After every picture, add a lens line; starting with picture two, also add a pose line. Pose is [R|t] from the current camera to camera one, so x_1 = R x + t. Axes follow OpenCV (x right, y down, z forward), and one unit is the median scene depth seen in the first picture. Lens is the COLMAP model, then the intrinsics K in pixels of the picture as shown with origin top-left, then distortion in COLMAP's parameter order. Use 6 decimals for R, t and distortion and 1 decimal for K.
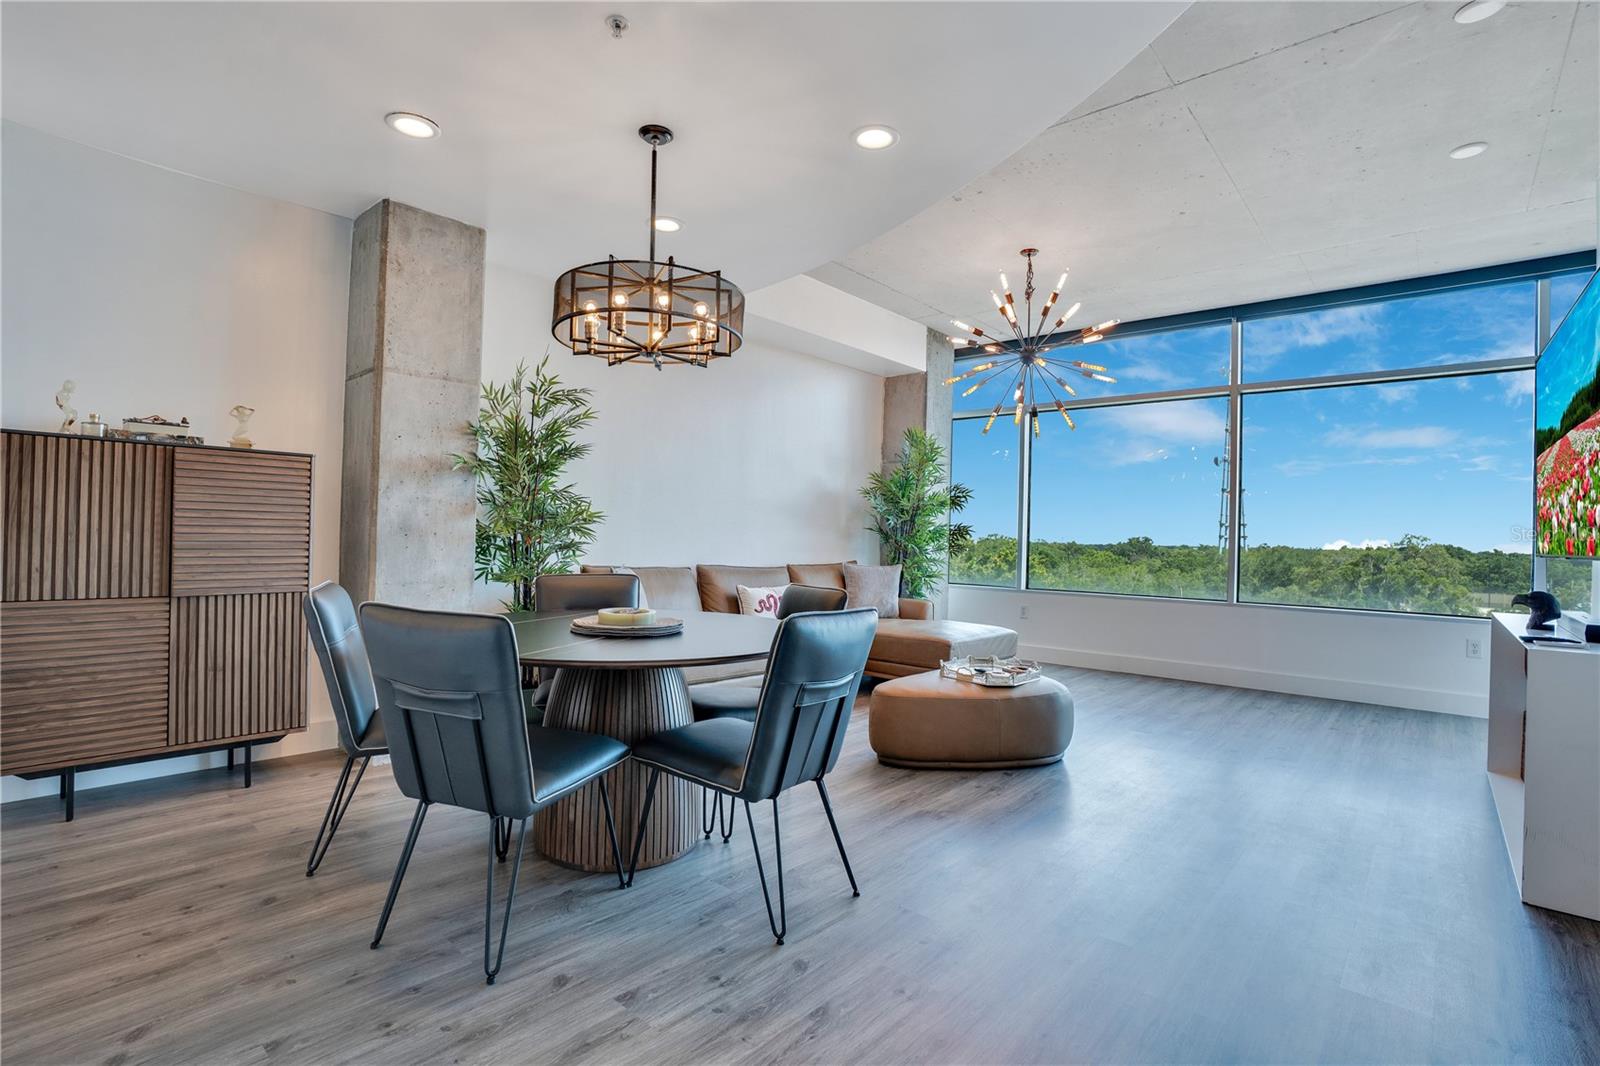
lens RADIAL K [[764.5, 0, 783.3], [0, 764.5, 531.7], [0, 0, 1]] dist [-0.075267, 0.027378]
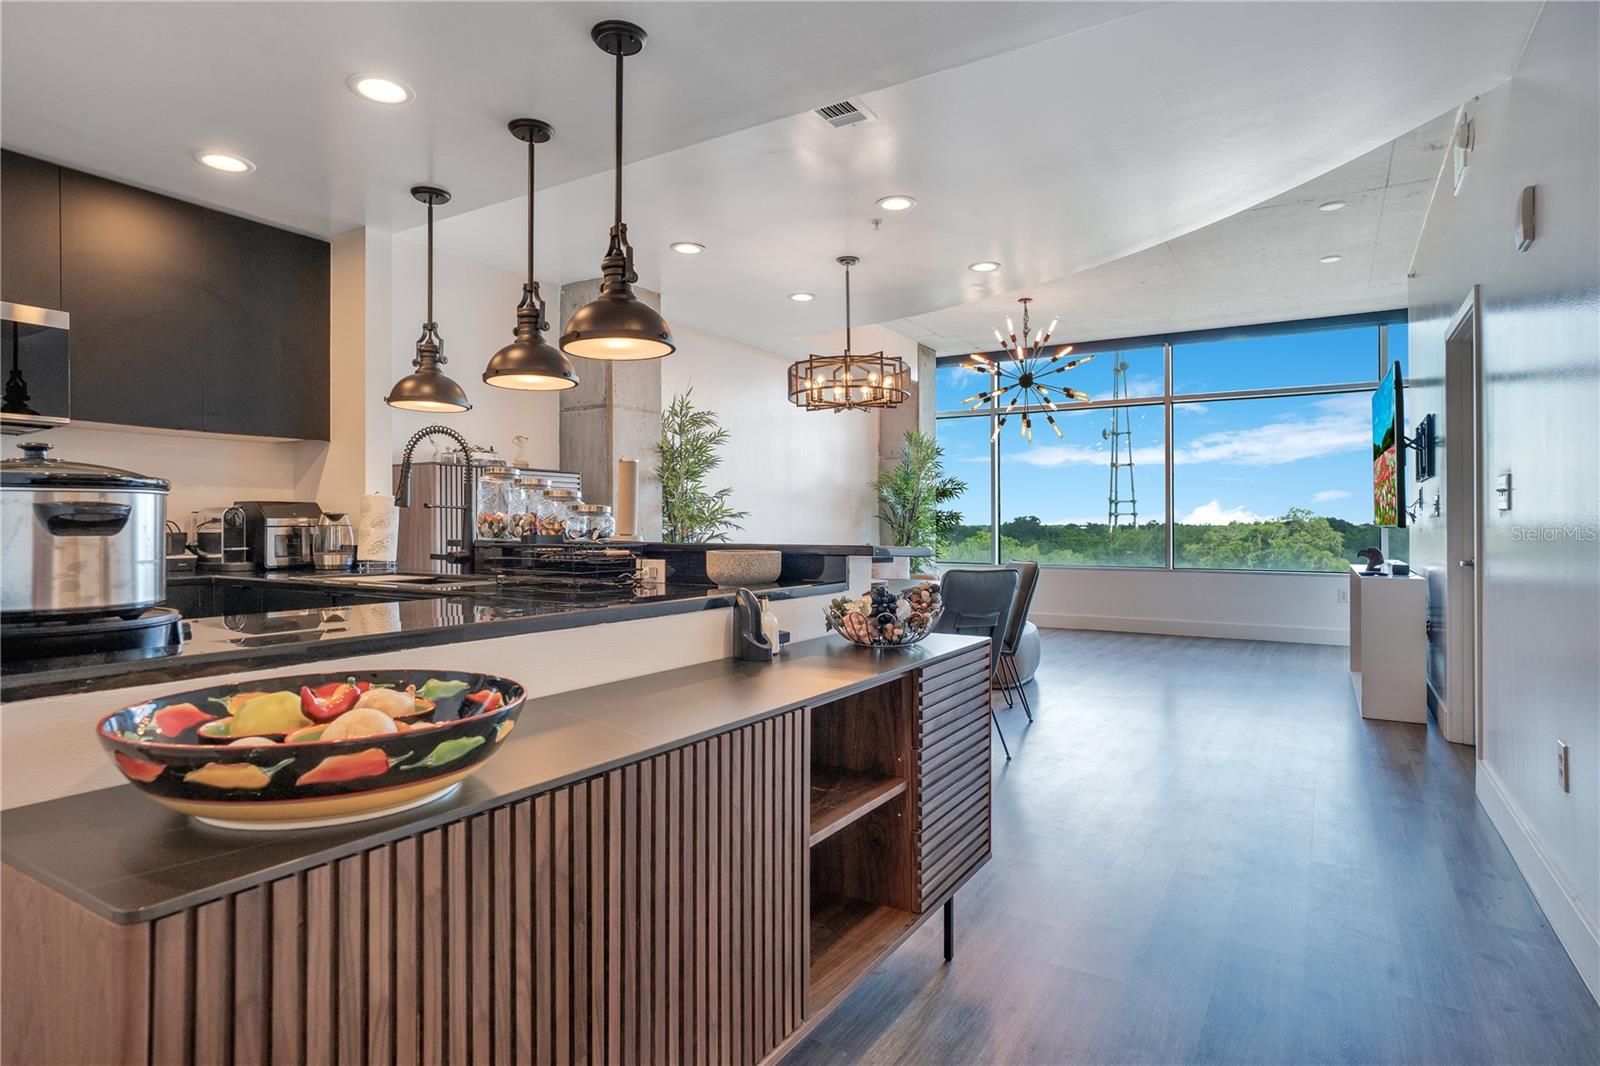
lens RADIAL K [[871.9, 0, 783.2], [0, 871.9, 516.5], [0, 0, 1]] dist [-0.022787, 0.000038]
pose [[0.984897, -0.021050, 0.171858, -0.570962], [0.021163, 0.999775, 0.001173, -0.018023], [-0.171844, 0.002482, 0.985121, -0.654703]]
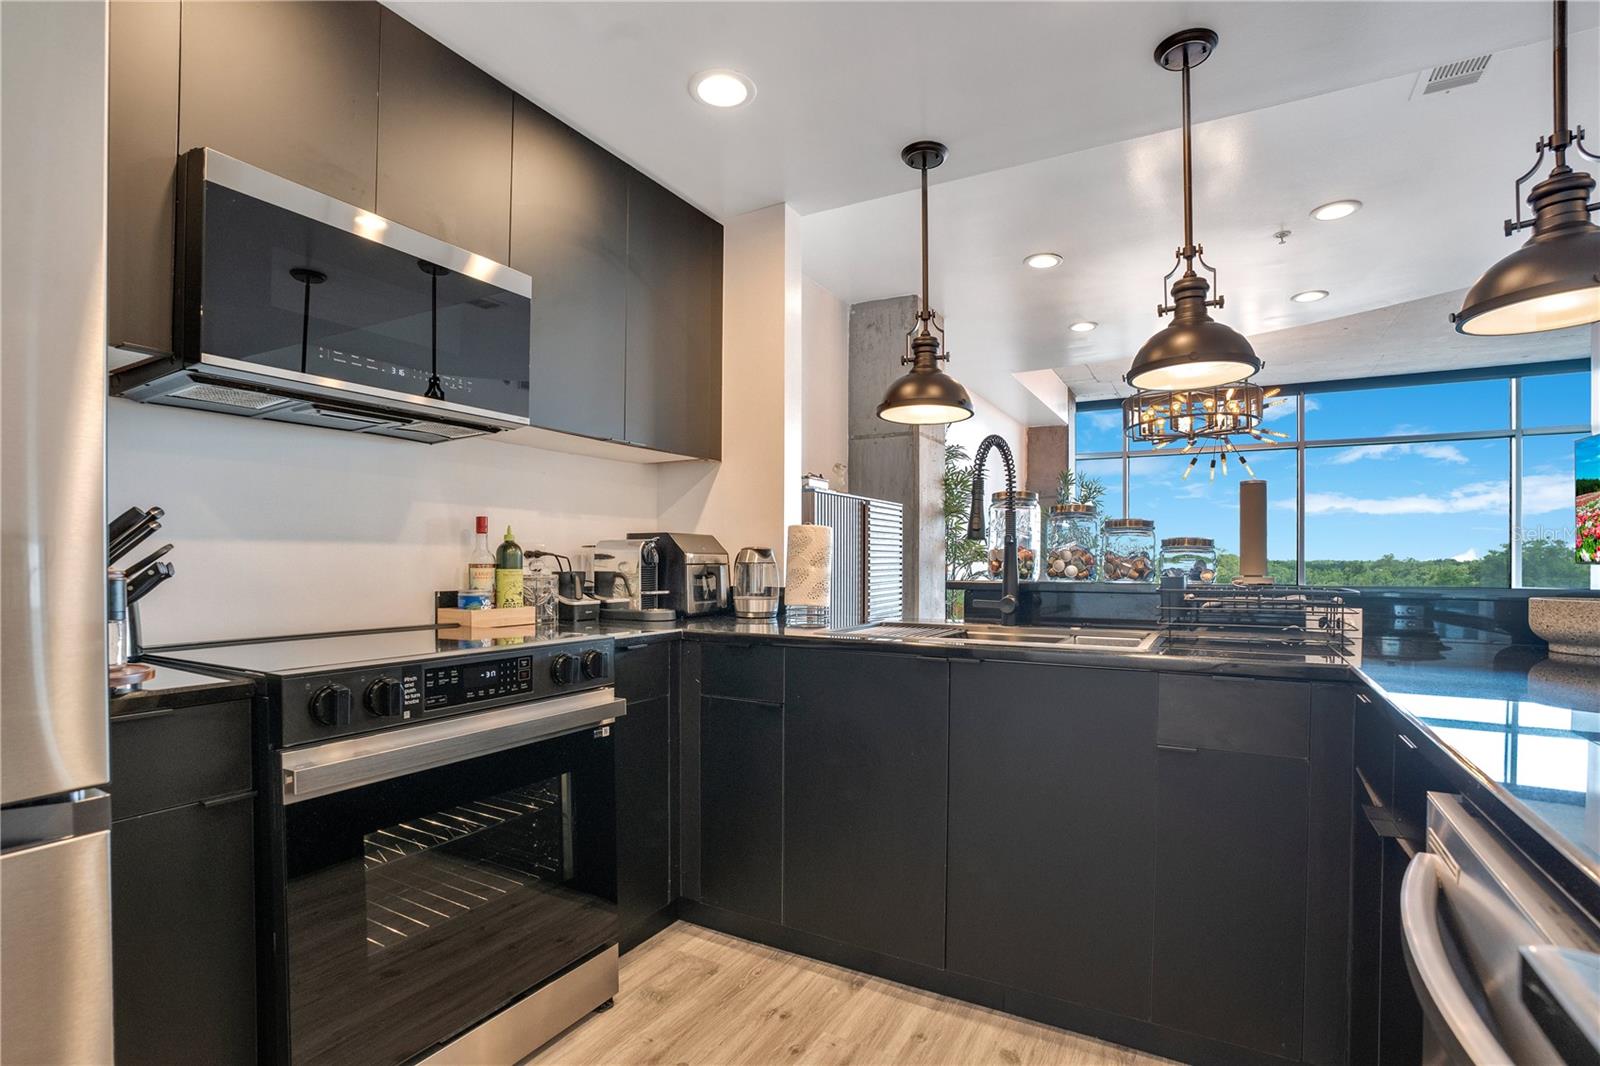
lens RADIAL K [[759.1, 0, 791.6], [0, 759.1, 571.2], [0, 0, 1]] dist [-0.081120, 0.027555]
pose [[0.978147, -0.024235, 0.206497, -1.131003], [0.019282, 0.999477, 0.025965, -0.029954], [-0.207019, -0.021416, 0.978103, -0.205954]]
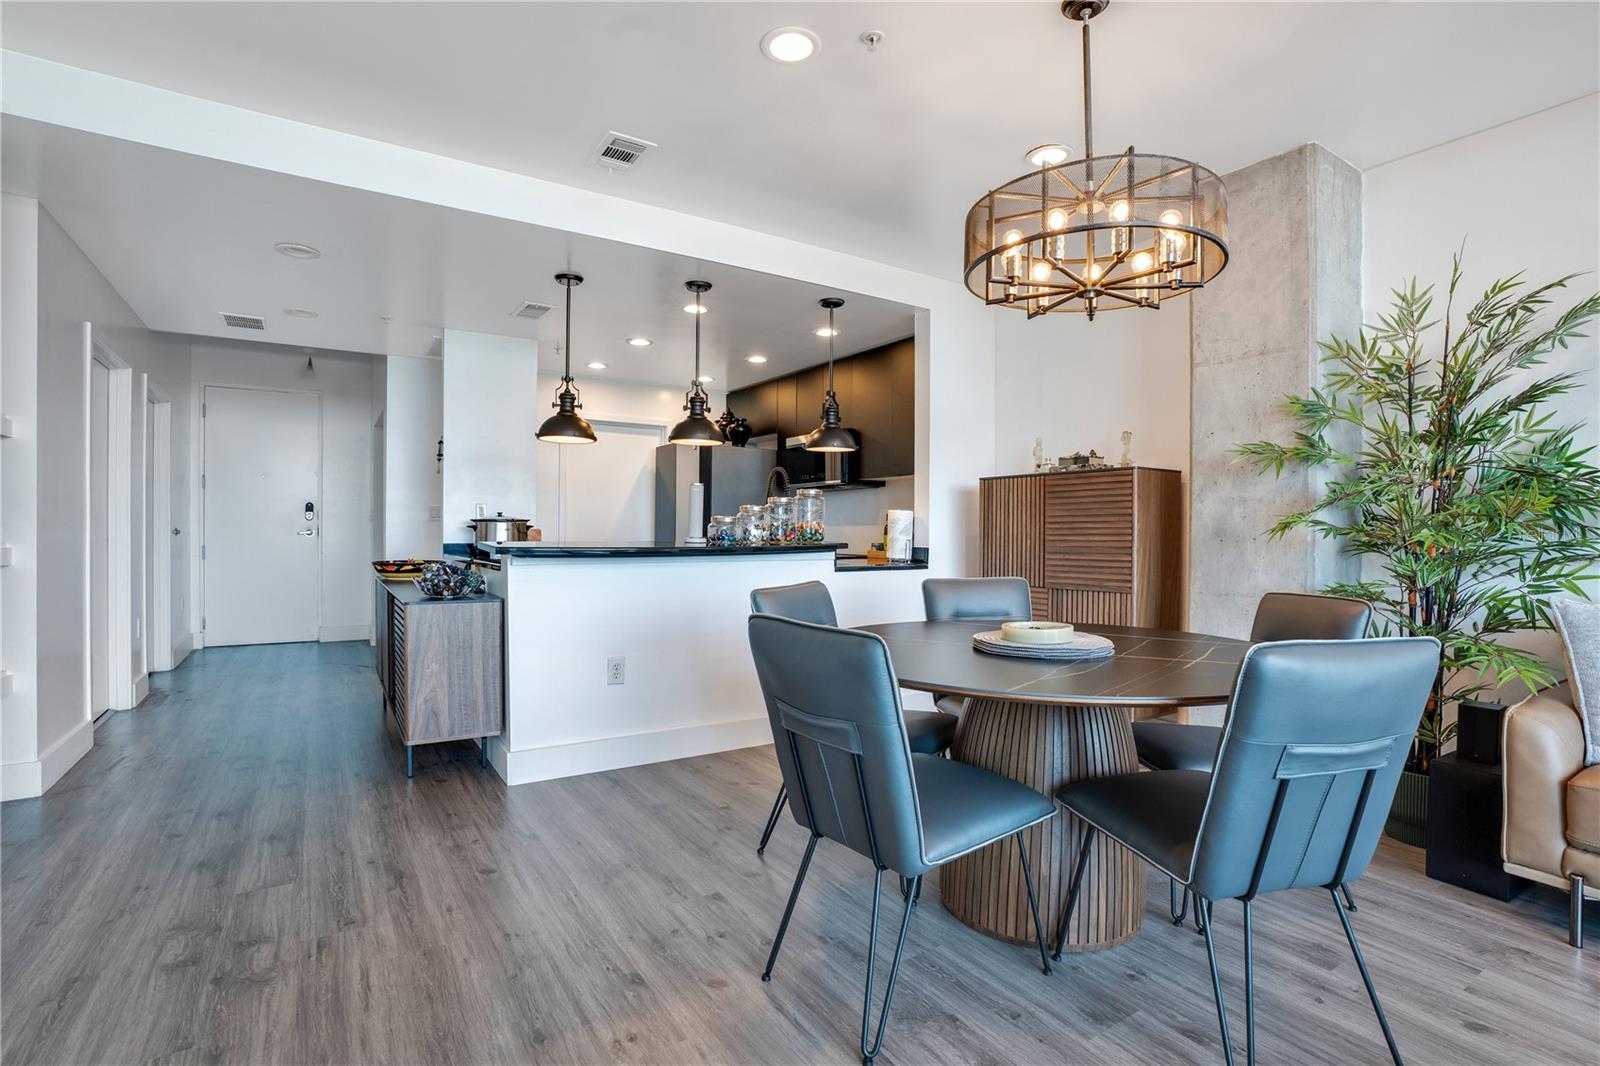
lens RADIAL K [[764.5, 0, 783.3], [0, 764.5, 531.7], [0, 0, 1]] dist [-0.075267, 0.027378]
pose [[-0.274646, -0.025981, -0.961194, 0.584277], [-0.006464, 0.999662, -0.025173, 0.022811], [0.961524, -0.000700, -0.274721, 0.854776]]
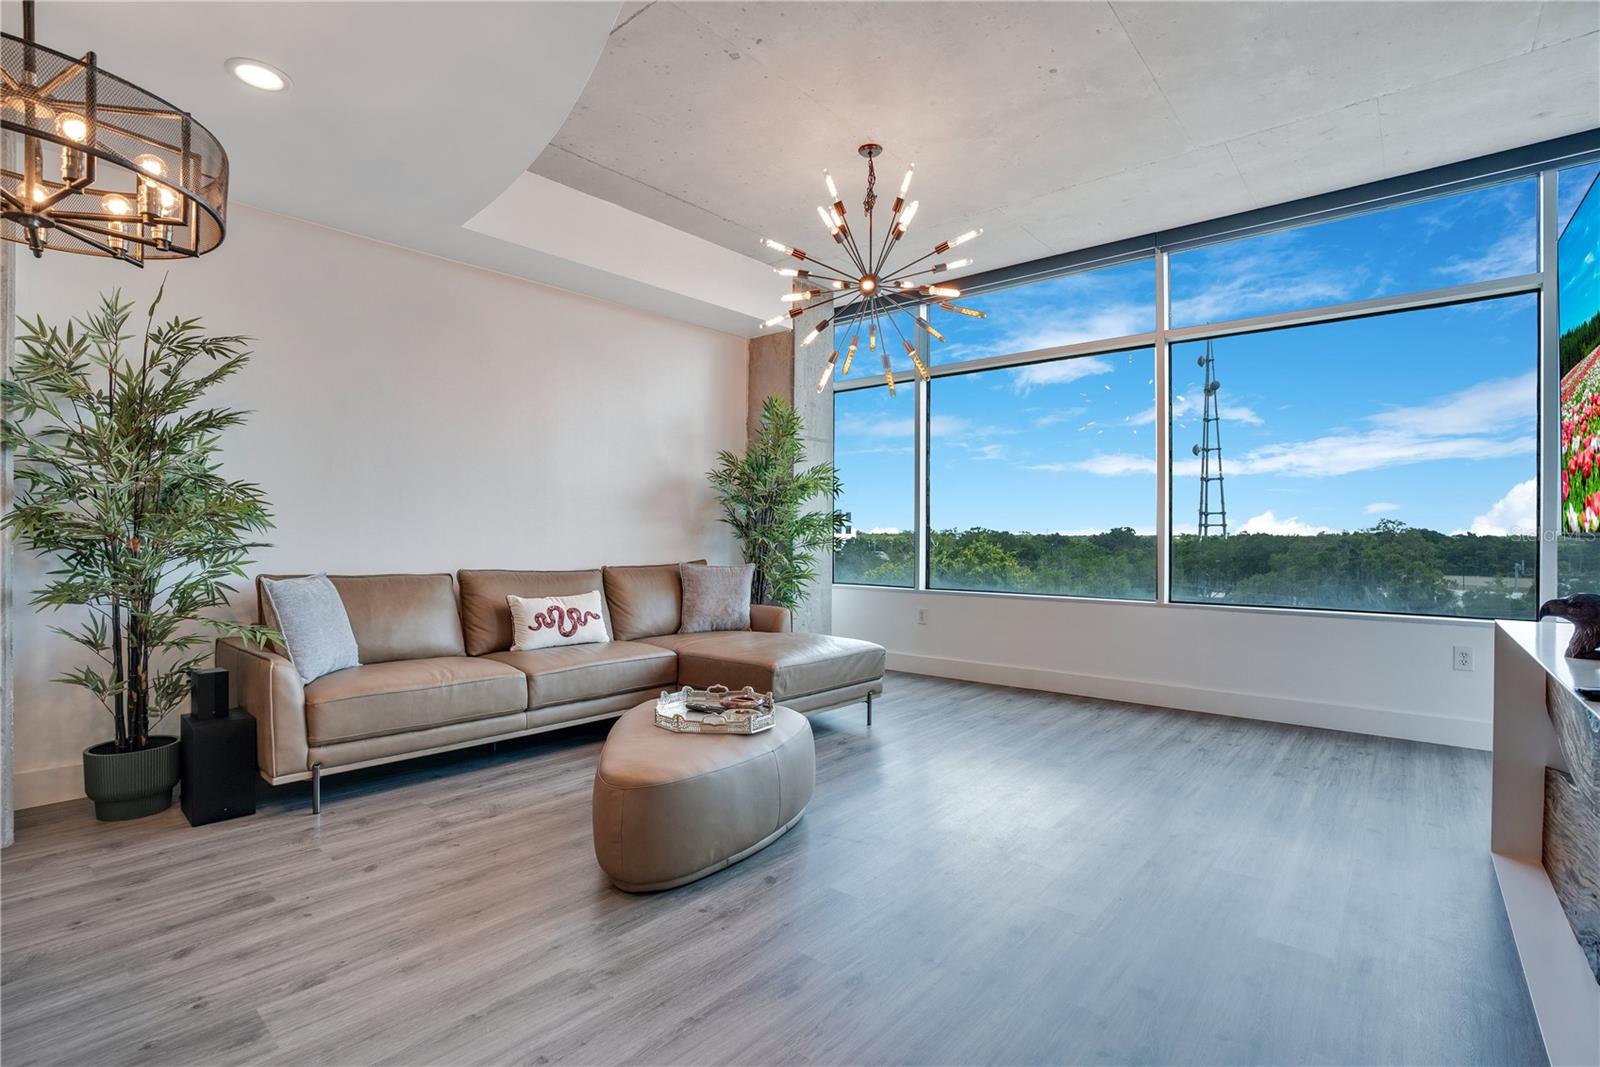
lens RADIAL K [[755.4, 0, 783.4], [0, 755.4, 537.1], [0, 0, 1]] dist [-0.080343, 0.031061]
pose [[0.999703, -0.020752, 0.012814, 0.365475], [0.020615, 0.999730, 0.010732, 0.014579], [-0.013033, -0.010465, 0.999860, 0.412526]]
